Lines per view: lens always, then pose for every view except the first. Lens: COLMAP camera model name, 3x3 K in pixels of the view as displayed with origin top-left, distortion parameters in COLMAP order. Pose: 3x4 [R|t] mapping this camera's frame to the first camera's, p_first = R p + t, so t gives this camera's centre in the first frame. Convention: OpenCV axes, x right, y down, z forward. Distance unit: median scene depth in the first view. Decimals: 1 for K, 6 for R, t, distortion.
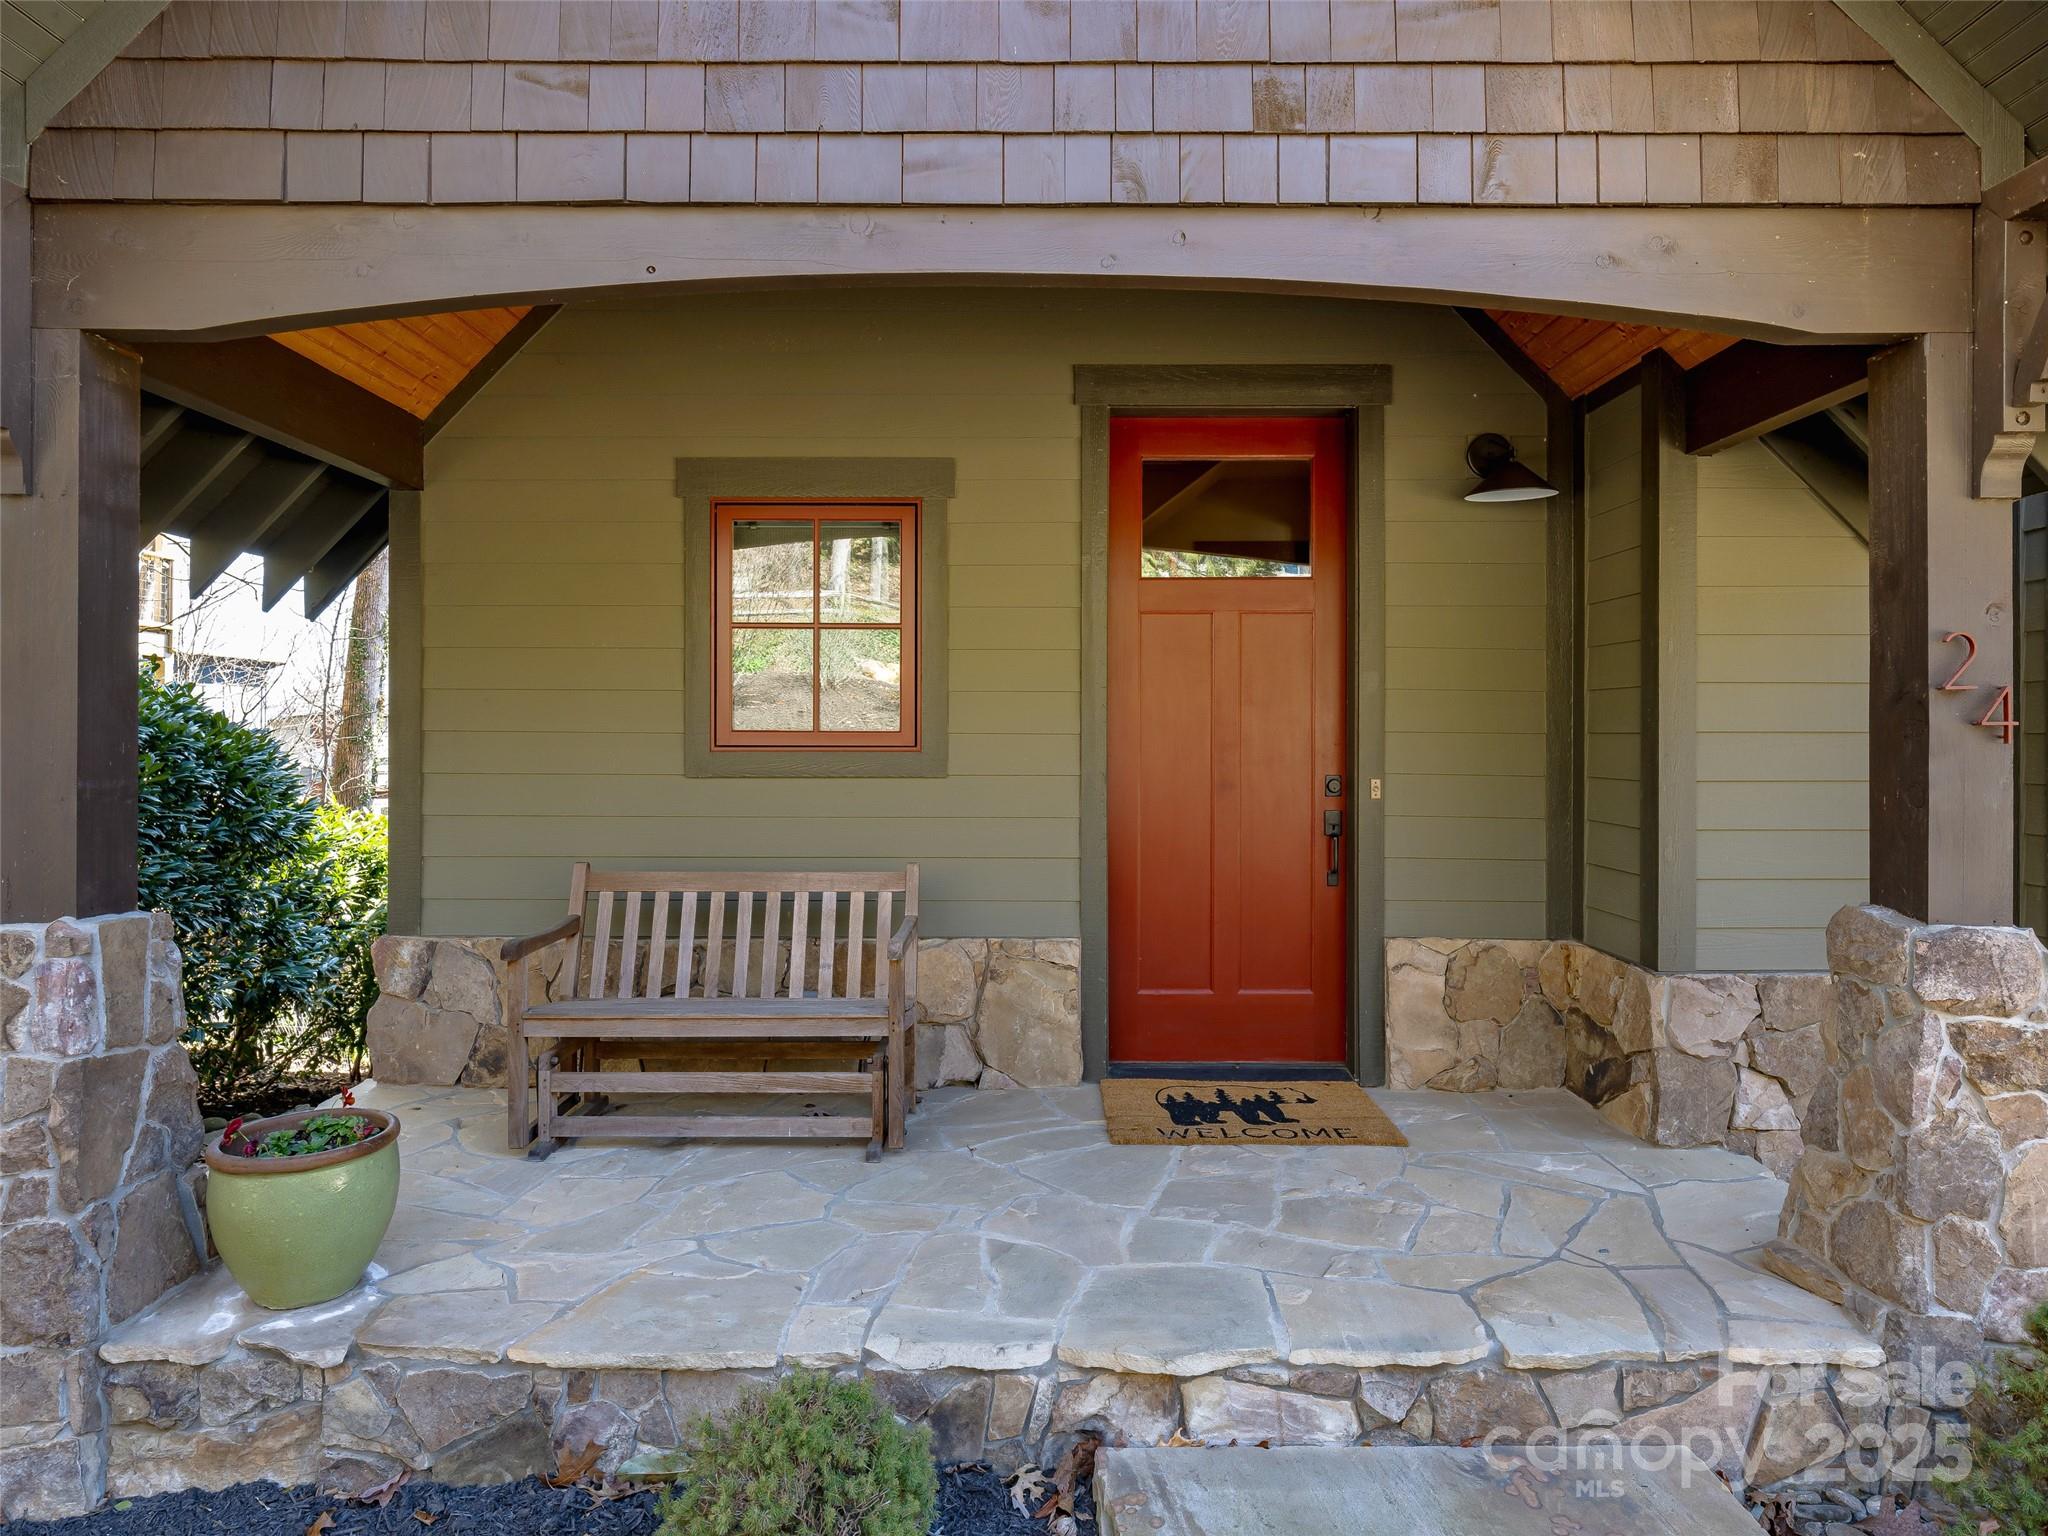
lens RADIAL K [[1079.1, 0, 1026.5], [0, 1079.1, 750.5], [0, 0, 1]] dist [0.005512, -0.000328]
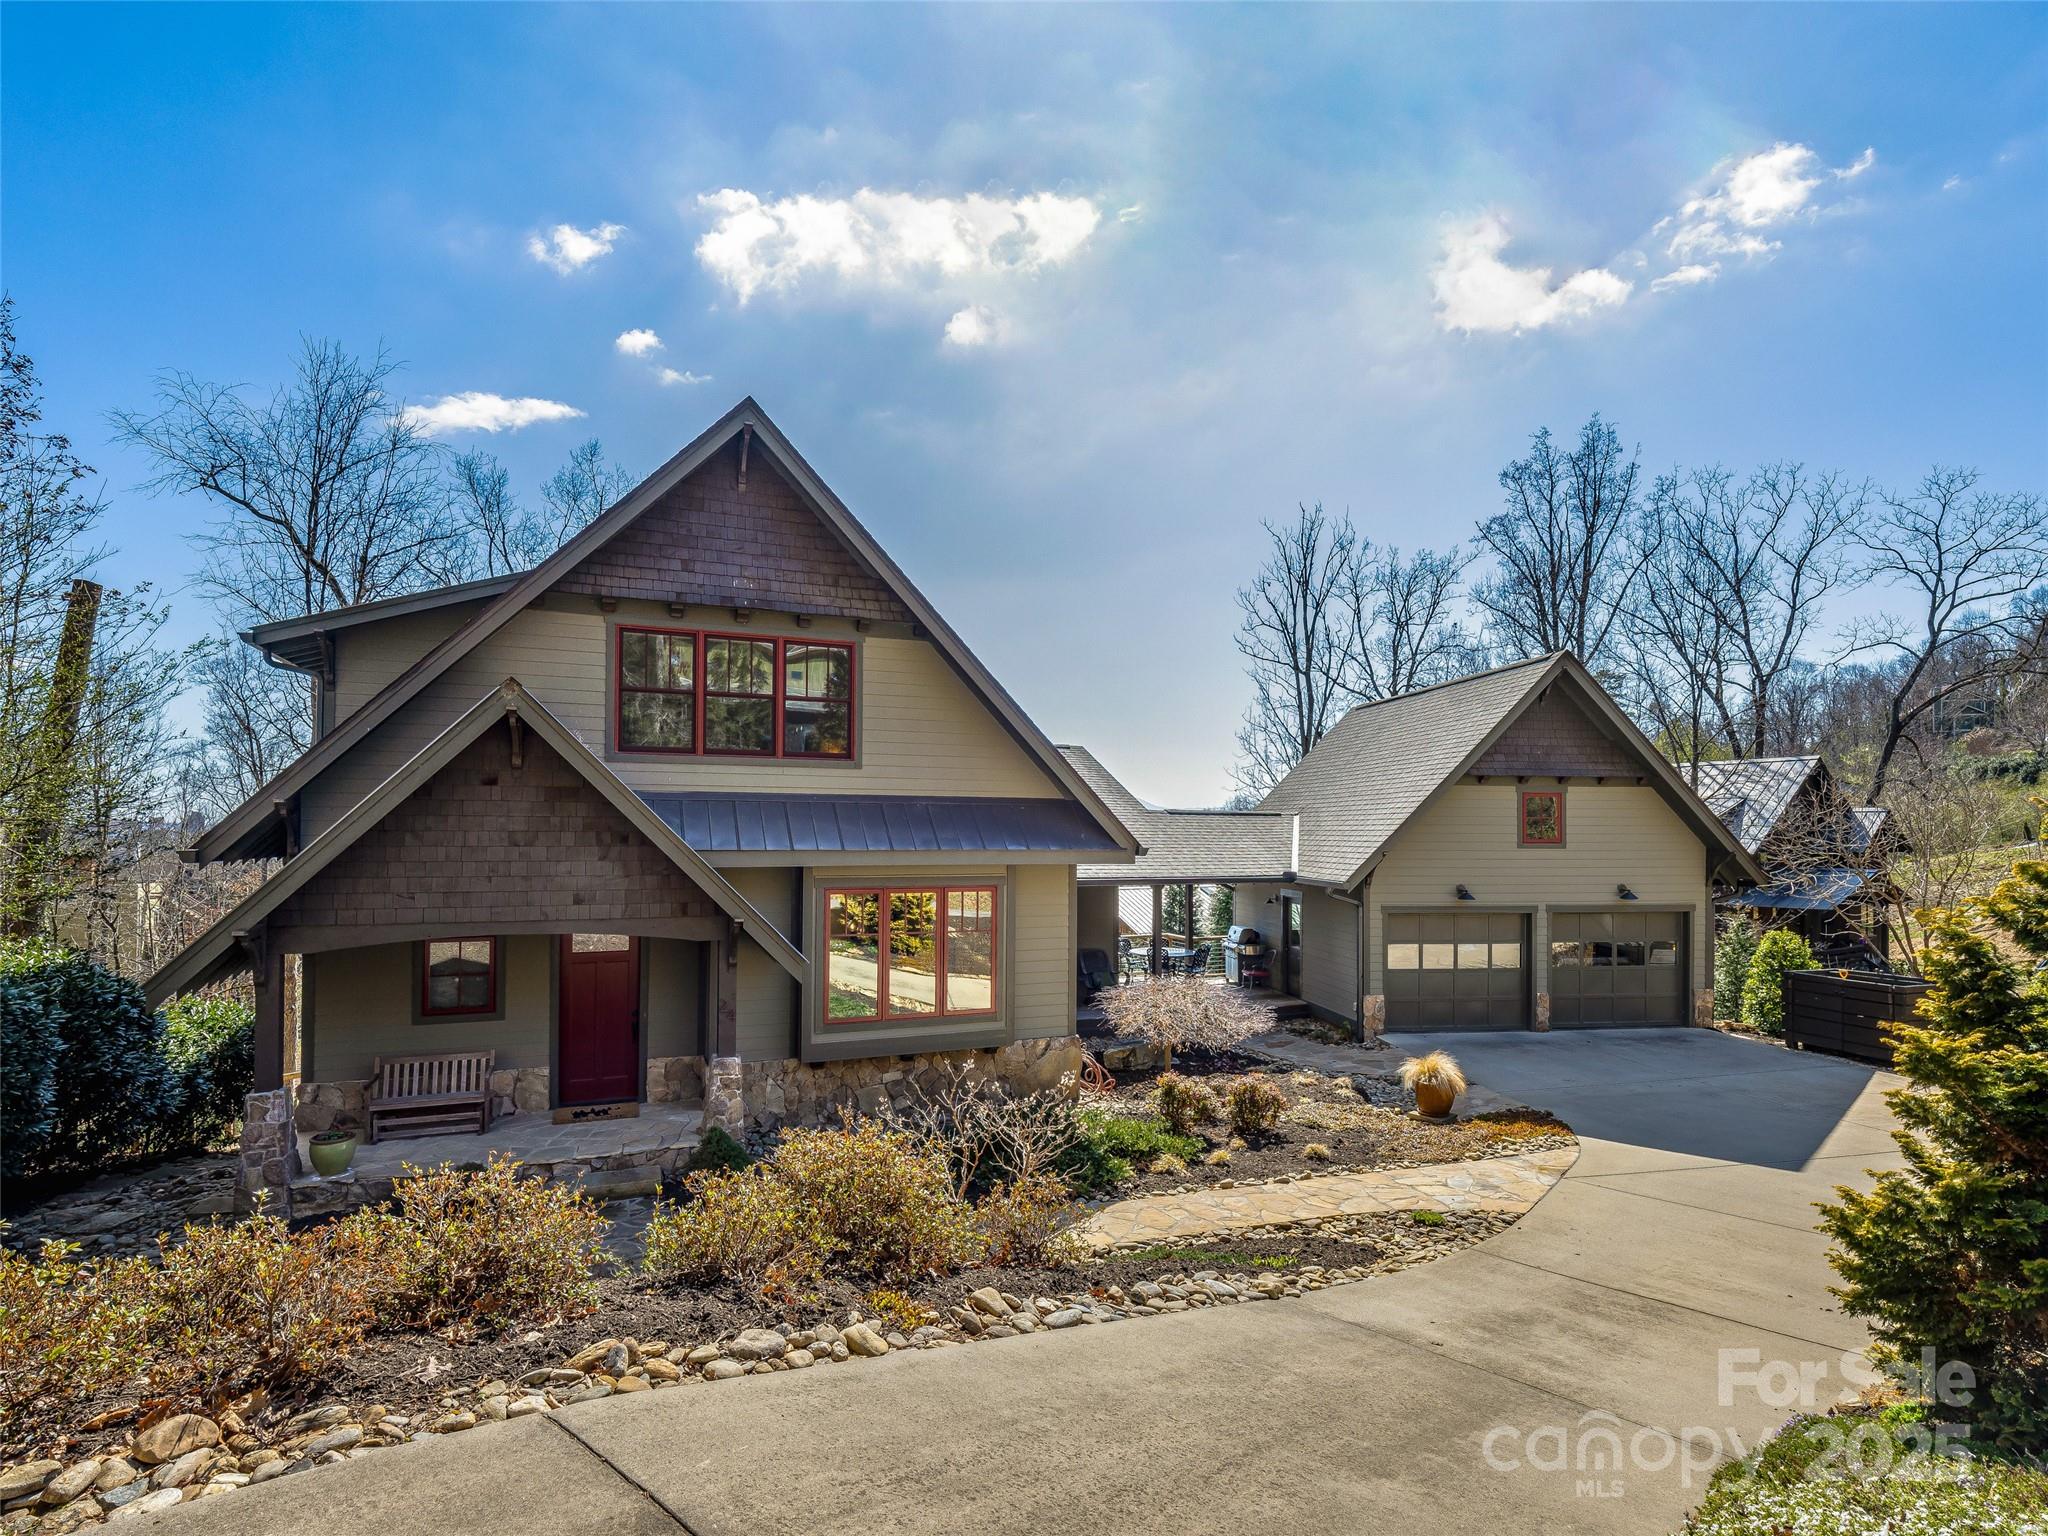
lens RADIAL K [[1092.7, 0, 1033.9], [0, 1092.7, 787.9], [0, 0, 1]] dist [-0.002915, -0.000424]
pose [[0.941284, 0.001918, 0.337611, 0.332121], [-0.000324, 0.999989, -0.004779, -0.692301], [-0.337616, 0.004389, 0.941274, -2.767445]]
